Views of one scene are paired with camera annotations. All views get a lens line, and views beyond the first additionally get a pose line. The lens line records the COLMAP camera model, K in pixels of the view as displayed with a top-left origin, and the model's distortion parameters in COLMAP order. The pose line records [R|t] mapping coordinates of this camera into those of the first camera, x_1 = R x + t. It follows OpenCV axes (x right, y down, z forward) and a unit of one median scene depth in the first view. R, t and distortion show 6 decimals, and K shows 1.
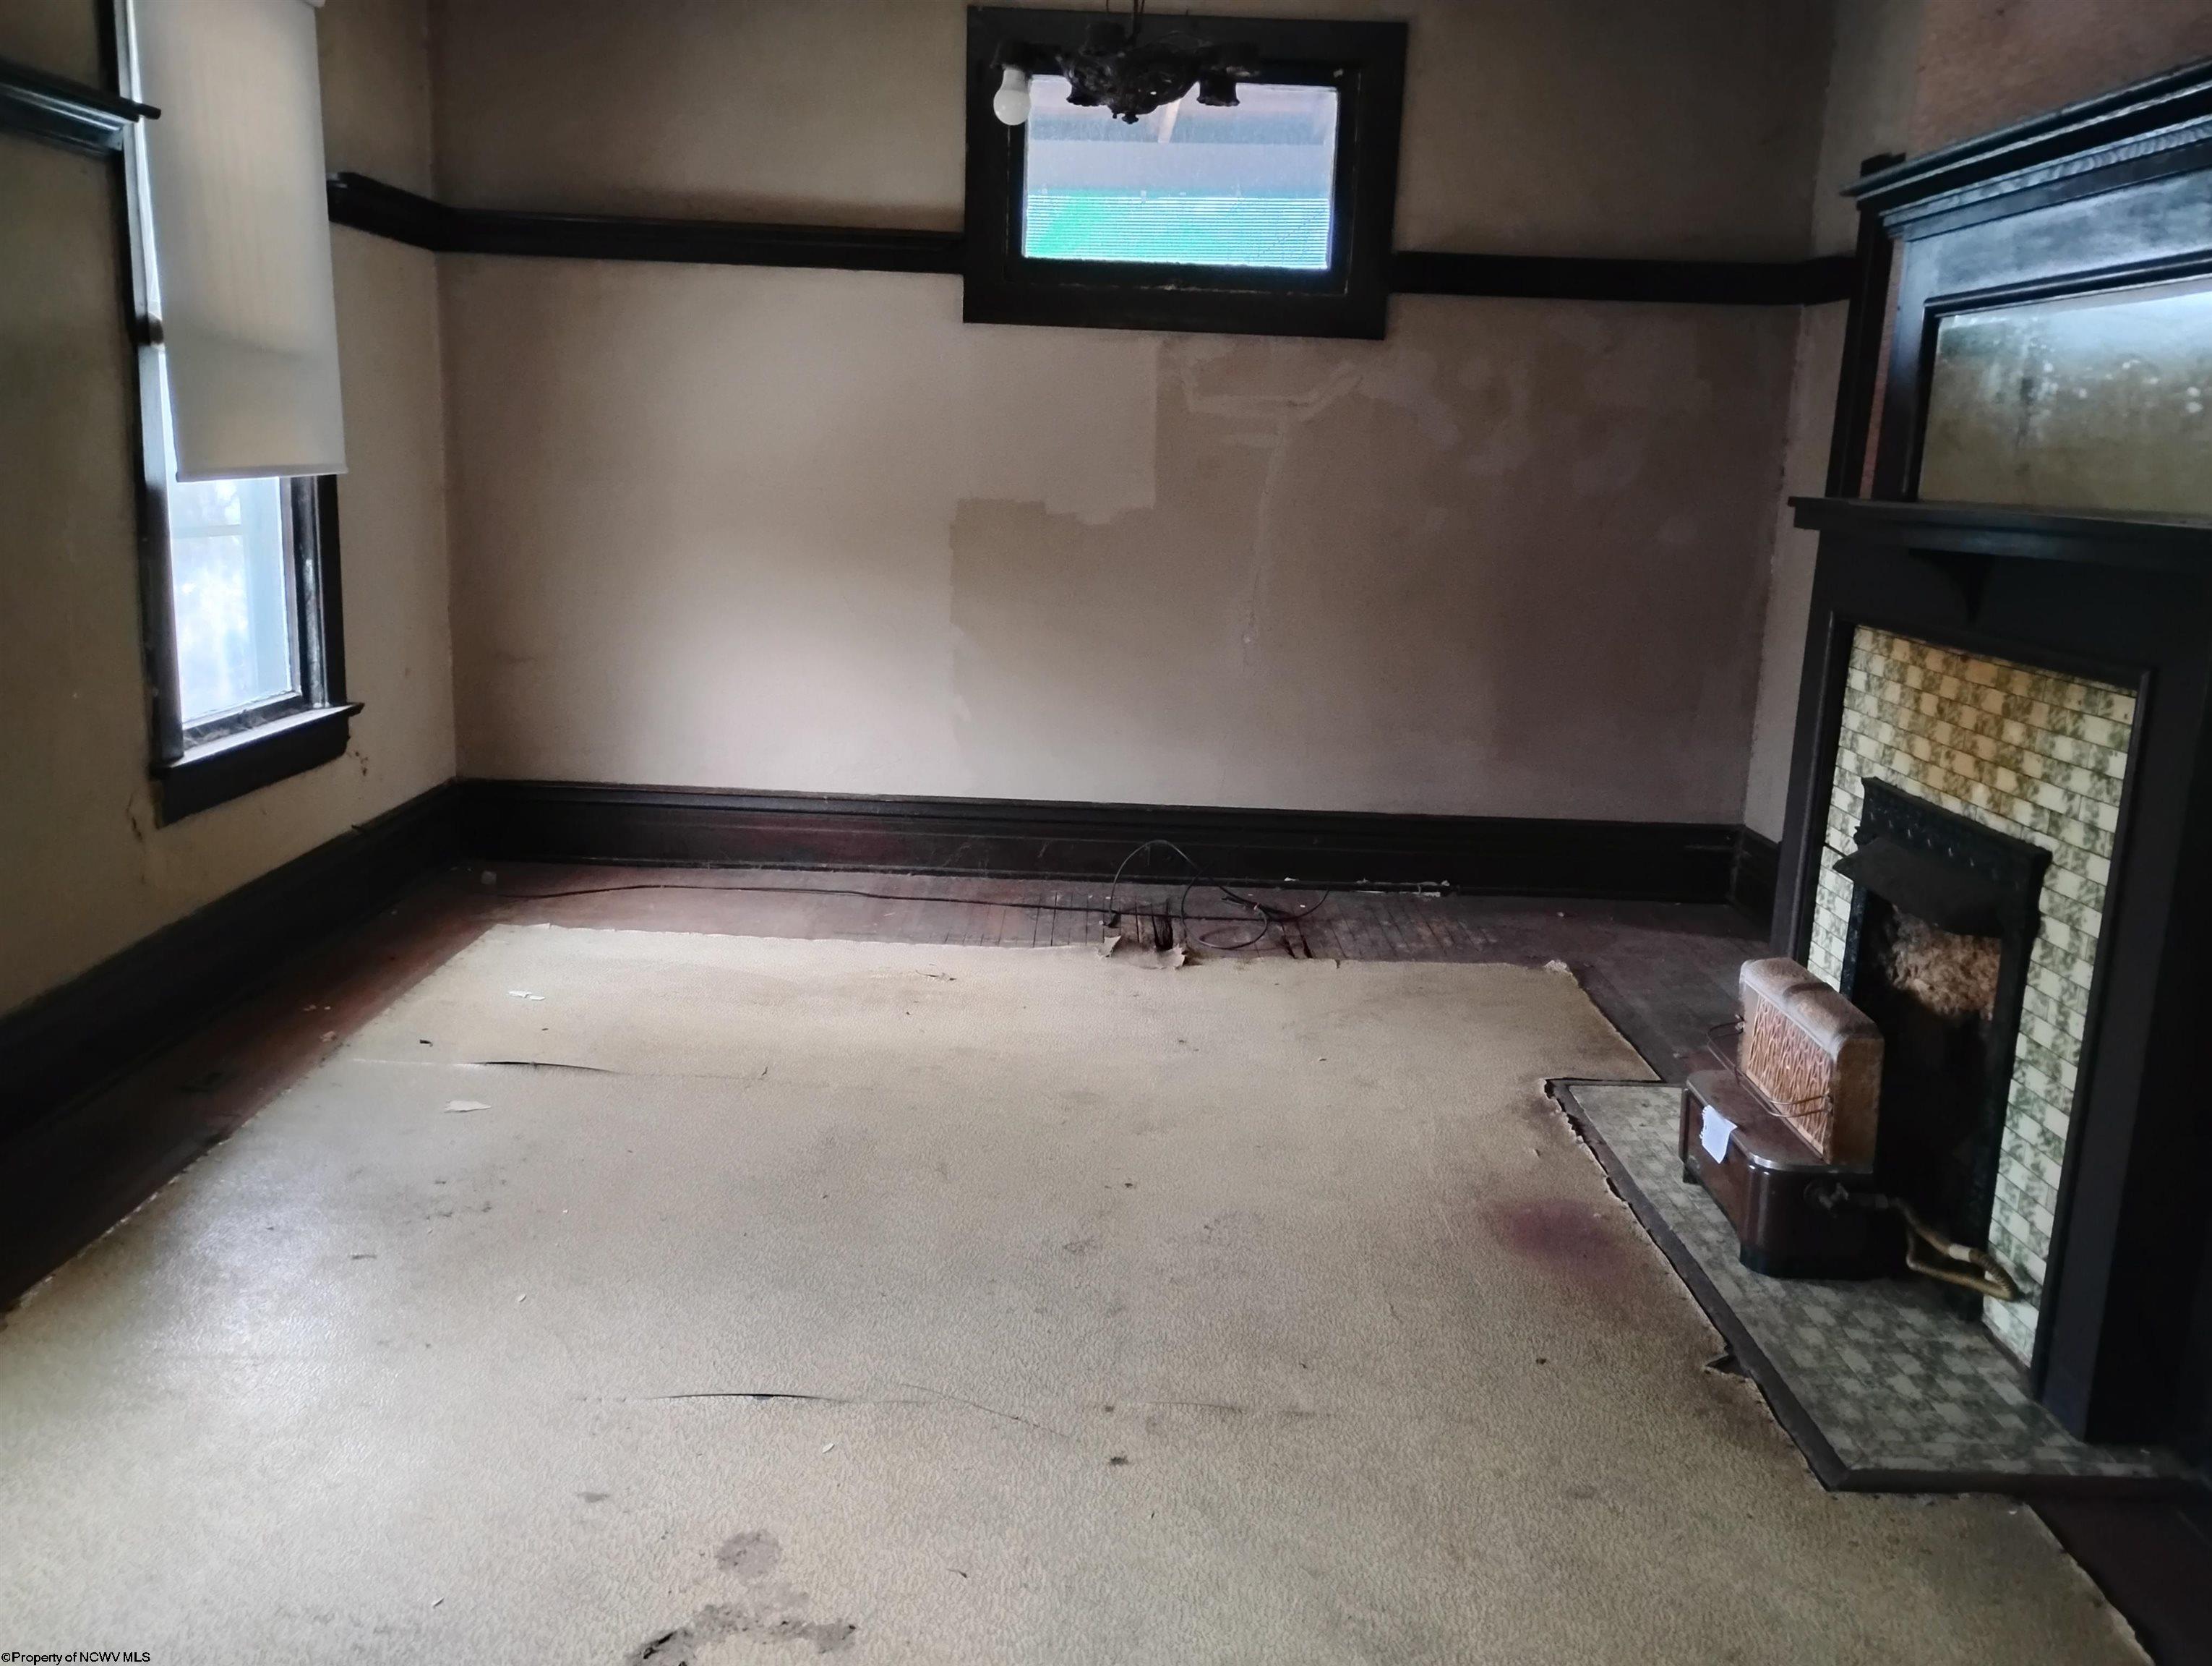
lens RADIAL K [[1831.7, 0, 1106.0], [0, 1831.7, 833.0], [0, 0, 1]] dist [0.007279, -0.001614]
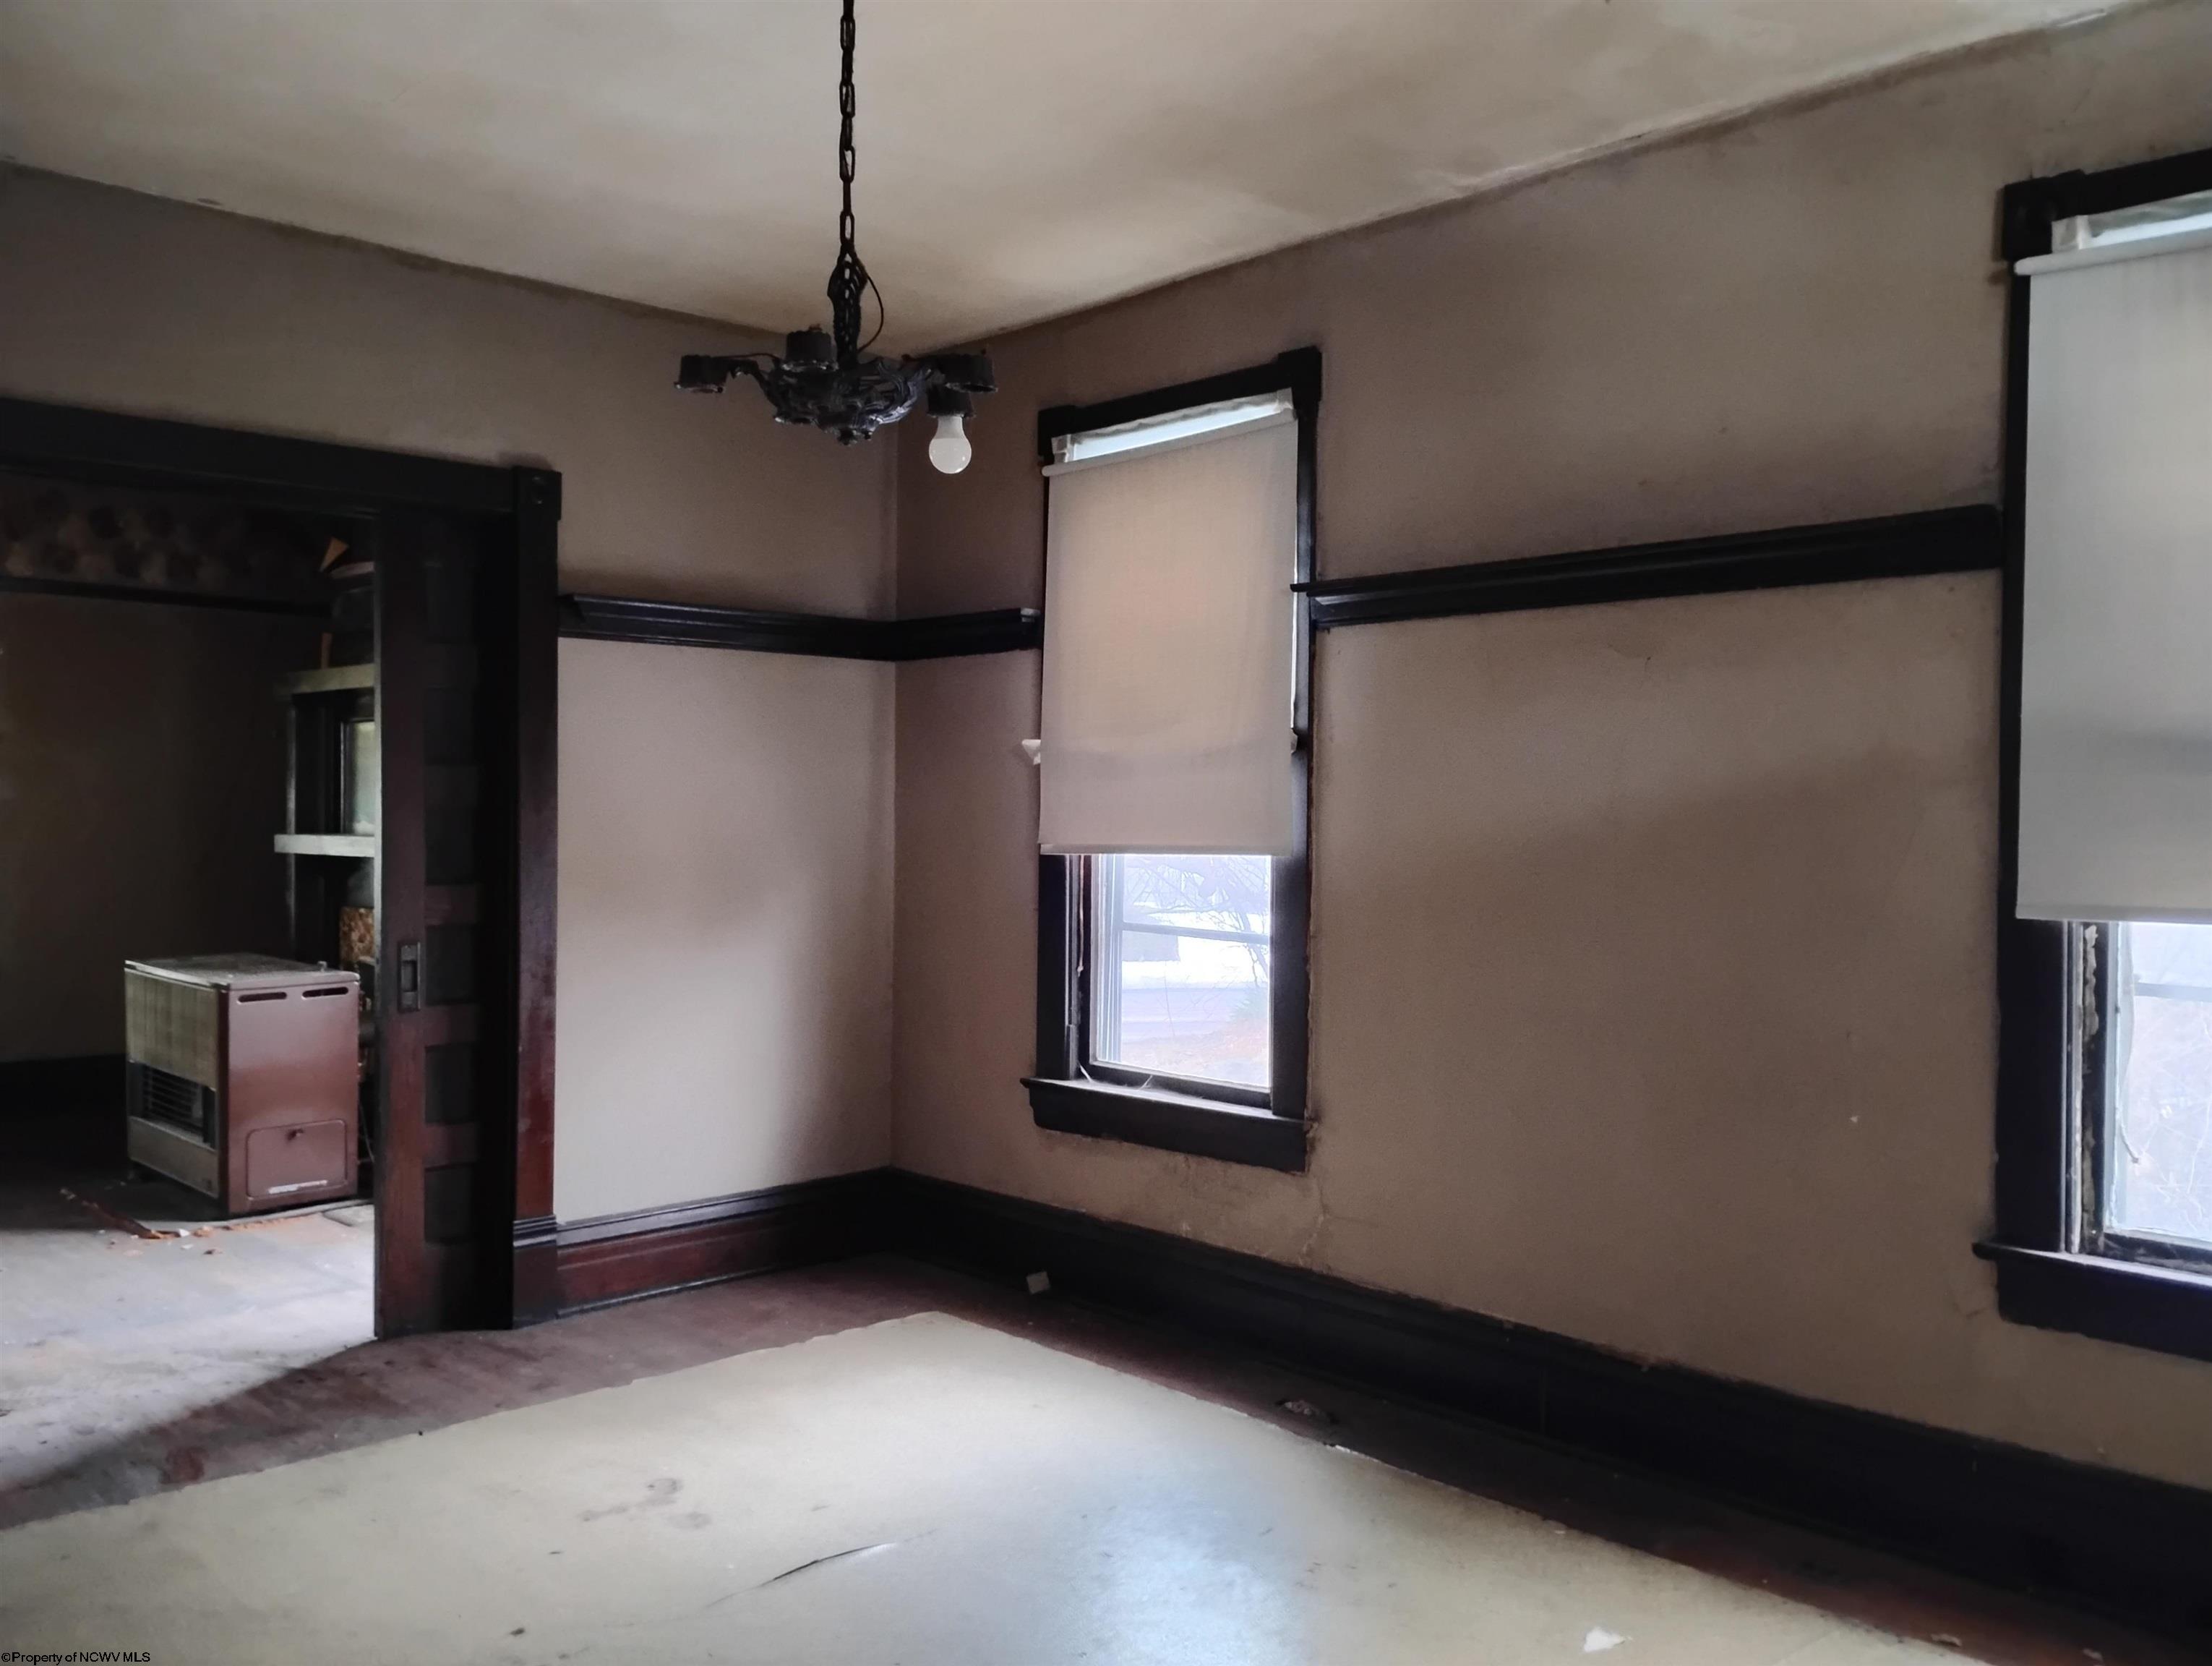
lens RADIAL K [[1831.7, 0, 1106.0], [0, 1831.7, 833.0], [0, 0, 1]] dist [0.007279, -0.001614]
pose [[-0.728690, -0.040734, -0.683631, 0.628167], [-0.182003, 0.973851, 0.135973, -0.445649], [0.660216, 0.223506, -0.717049, 2.197368]]
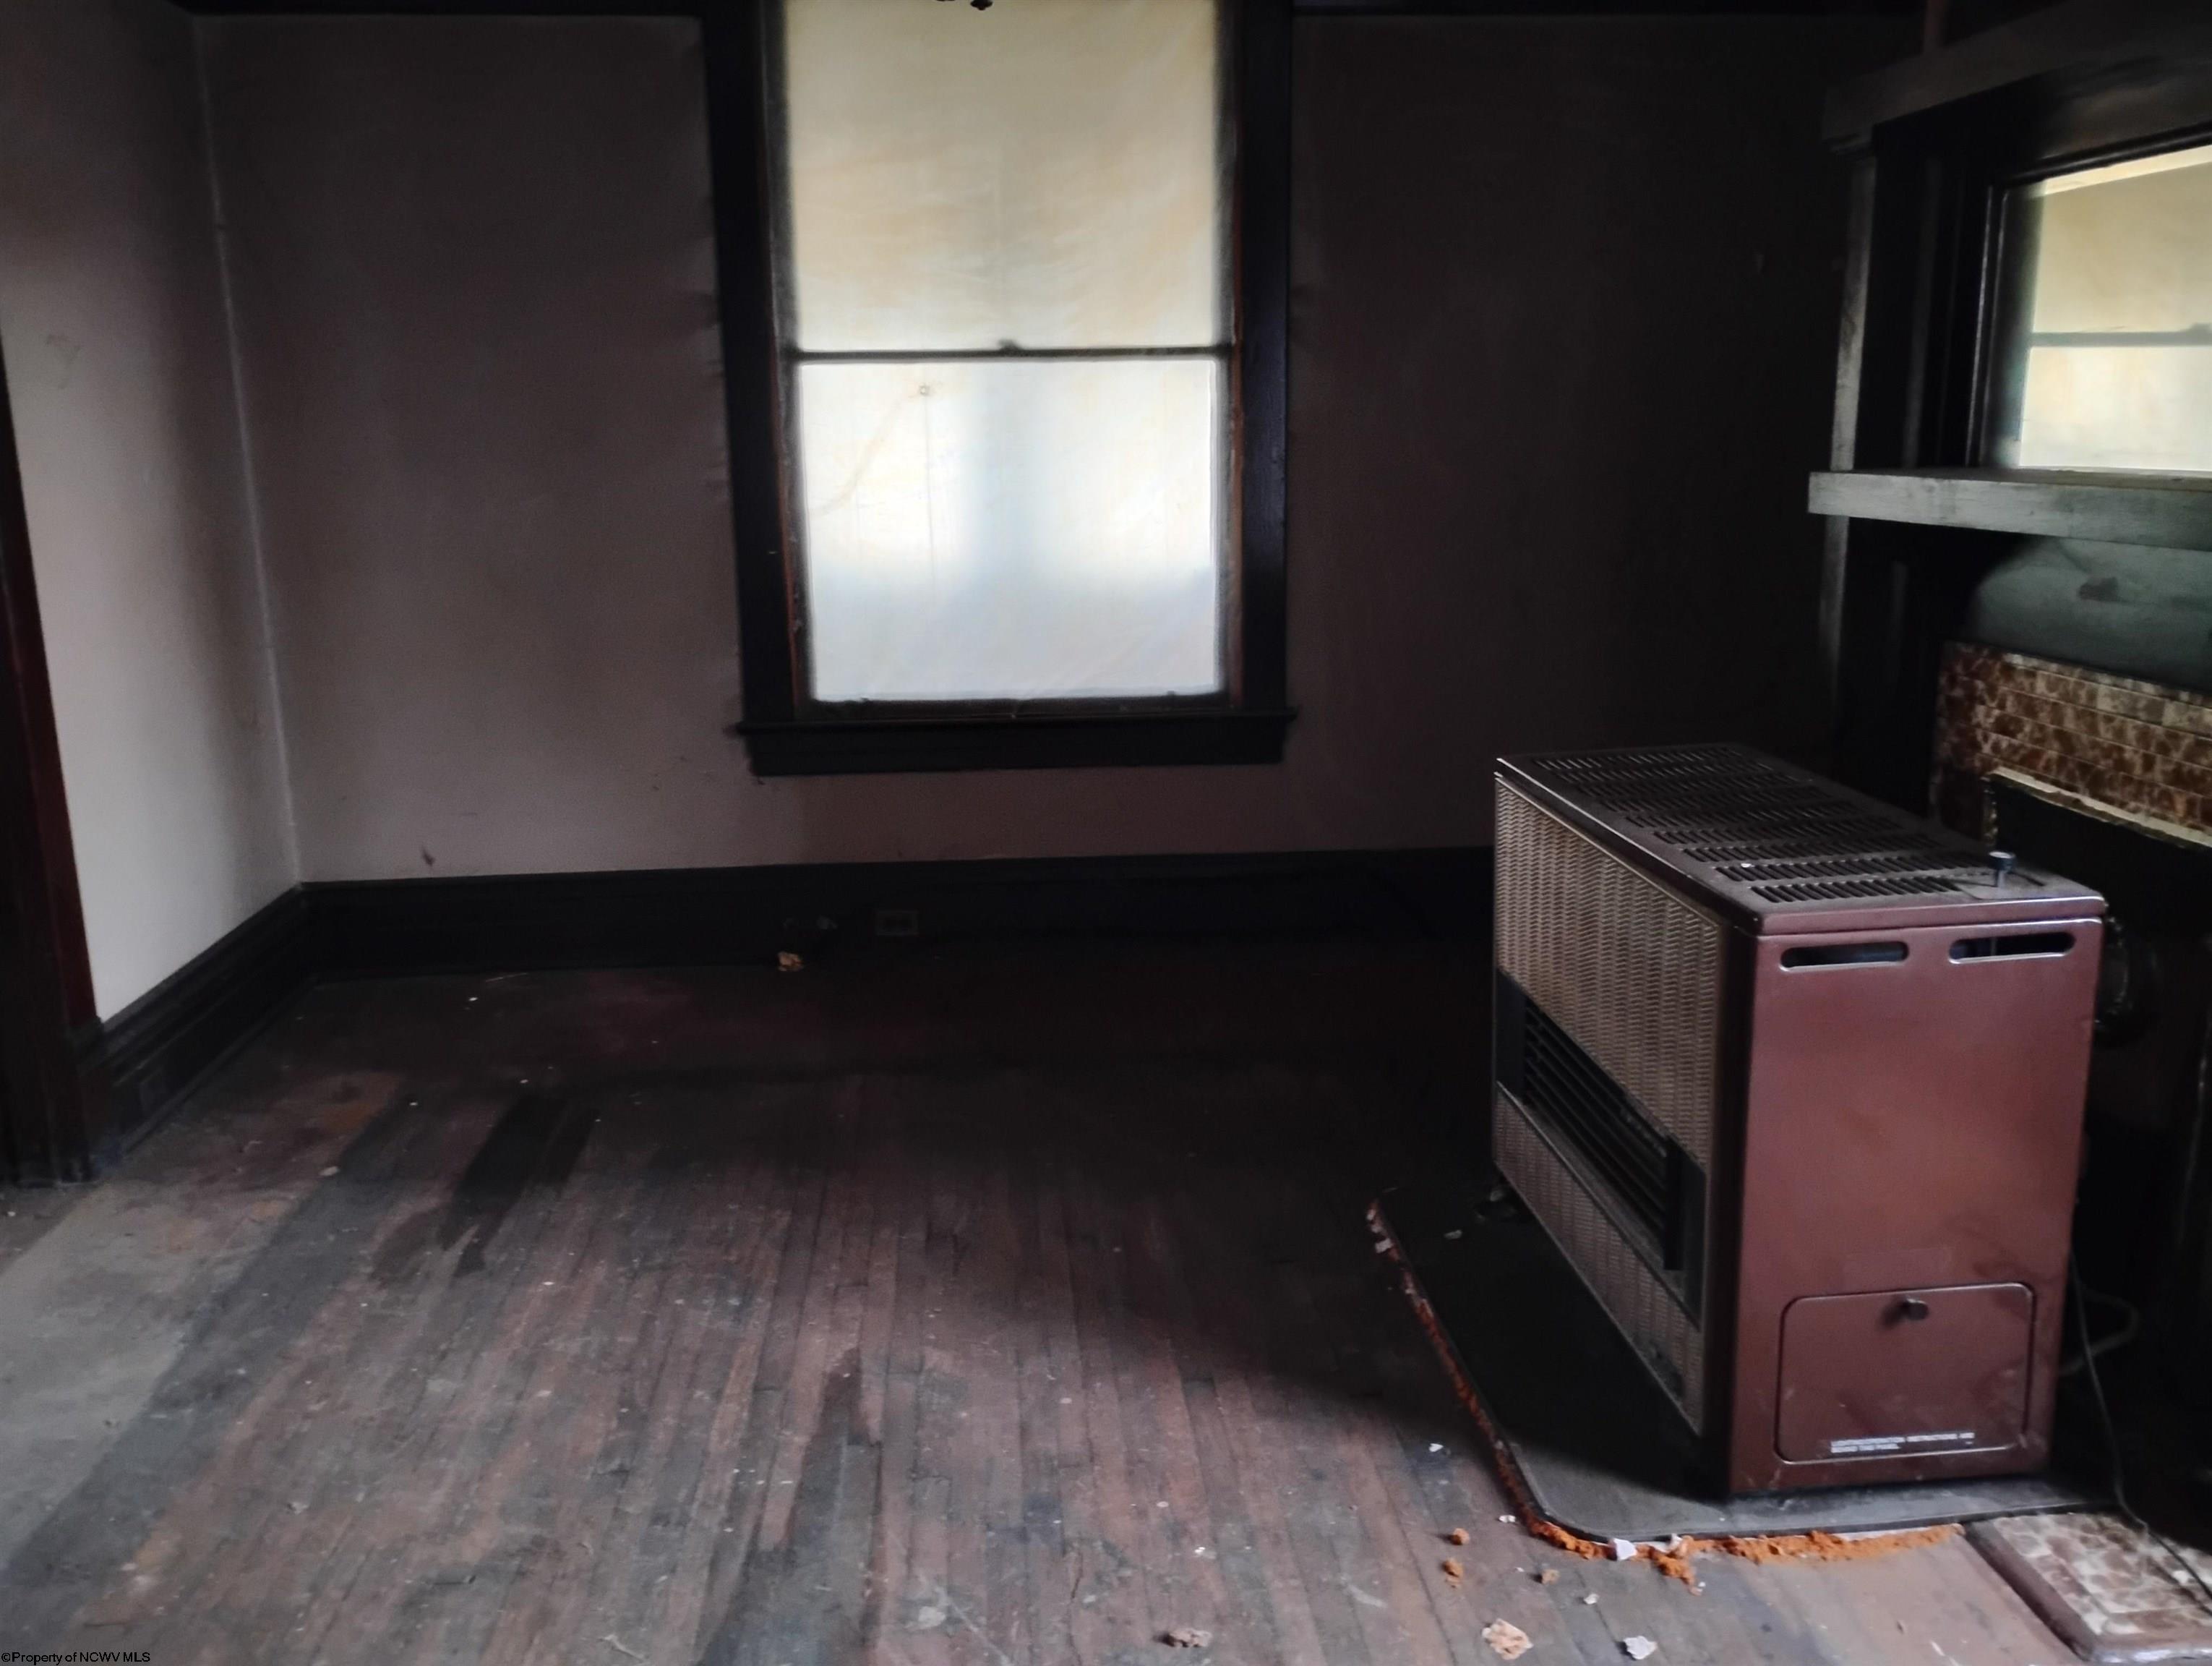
lens RADIAL K [[1831.7, 0, 1106.0], [0, 1831.7, 833.0], [0, 0, 1]] dist [0.007279, -0.001614]
pose [[-0.998124, -0.003260, -0.061141, 0.287779], [-0.028244, 0.910502, 0.412539, -0.186891], [0.054324, 0.413491, -0.908886, 0.935049]]
